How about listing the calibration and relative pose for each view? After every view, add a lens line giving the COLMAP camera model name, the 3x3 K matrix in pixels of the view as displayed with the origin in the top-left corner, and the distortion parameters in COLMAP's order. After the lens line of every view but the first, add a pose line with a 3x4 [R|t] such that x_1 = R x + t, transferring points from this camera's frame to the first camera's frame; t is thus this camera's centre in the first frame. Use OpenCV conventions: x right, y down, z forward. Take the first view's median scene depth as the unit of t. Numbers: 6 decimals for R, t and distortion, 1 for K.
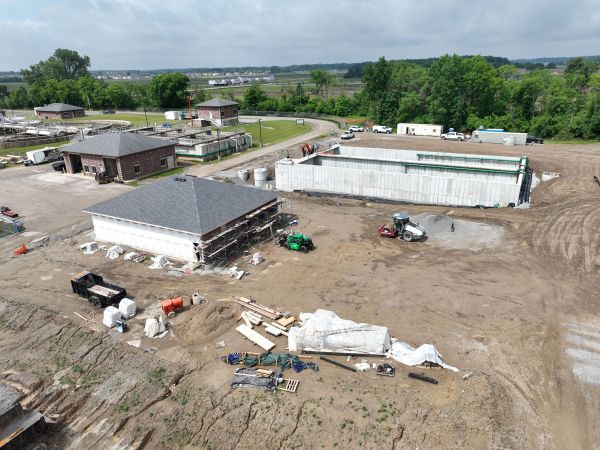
lens RADIAL K [[422.6, 0, 300.0], [0, 422.6, 225.0], [0, 0, 1]] dist [0.002209, 0.006093]
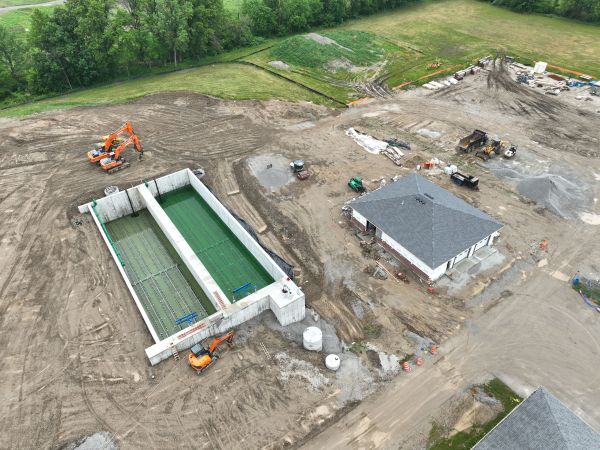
lens RADIAL K [[422.6, 0, 300.0], [0, 422.6, 225.0], [0, 0, 1]] dist [0.002209, 0.006093]
pose [[-0.887086, -0.257320, 0.383229, -0.396857], [0.209245, 0.515858, 0.830727, -1.066554], [-0.411454, 0.817115, -0.403767, 1.532341]]
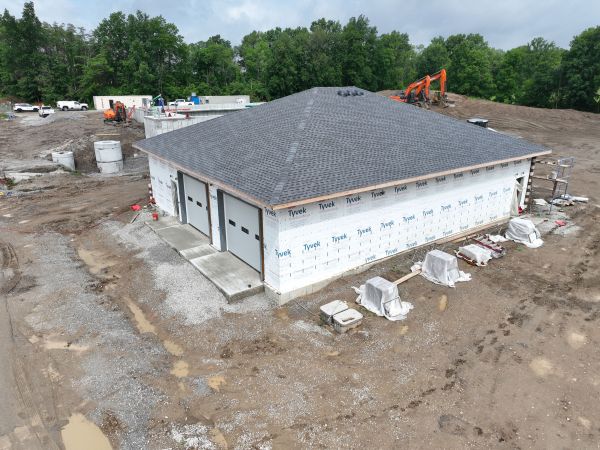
lens RADIAL K [[422.6, 0, 300.0], [0, 422.6, 225.0], [0, 0, 1]] dist [0.002209, 0.006093]
pose [[0.436881, -0.276123, 0.856090, -0.640027], [0.306053, 0.940568, 0.147185, -0.049125], [-0.845853, 0.197706, 0.495425, 0.741866]]
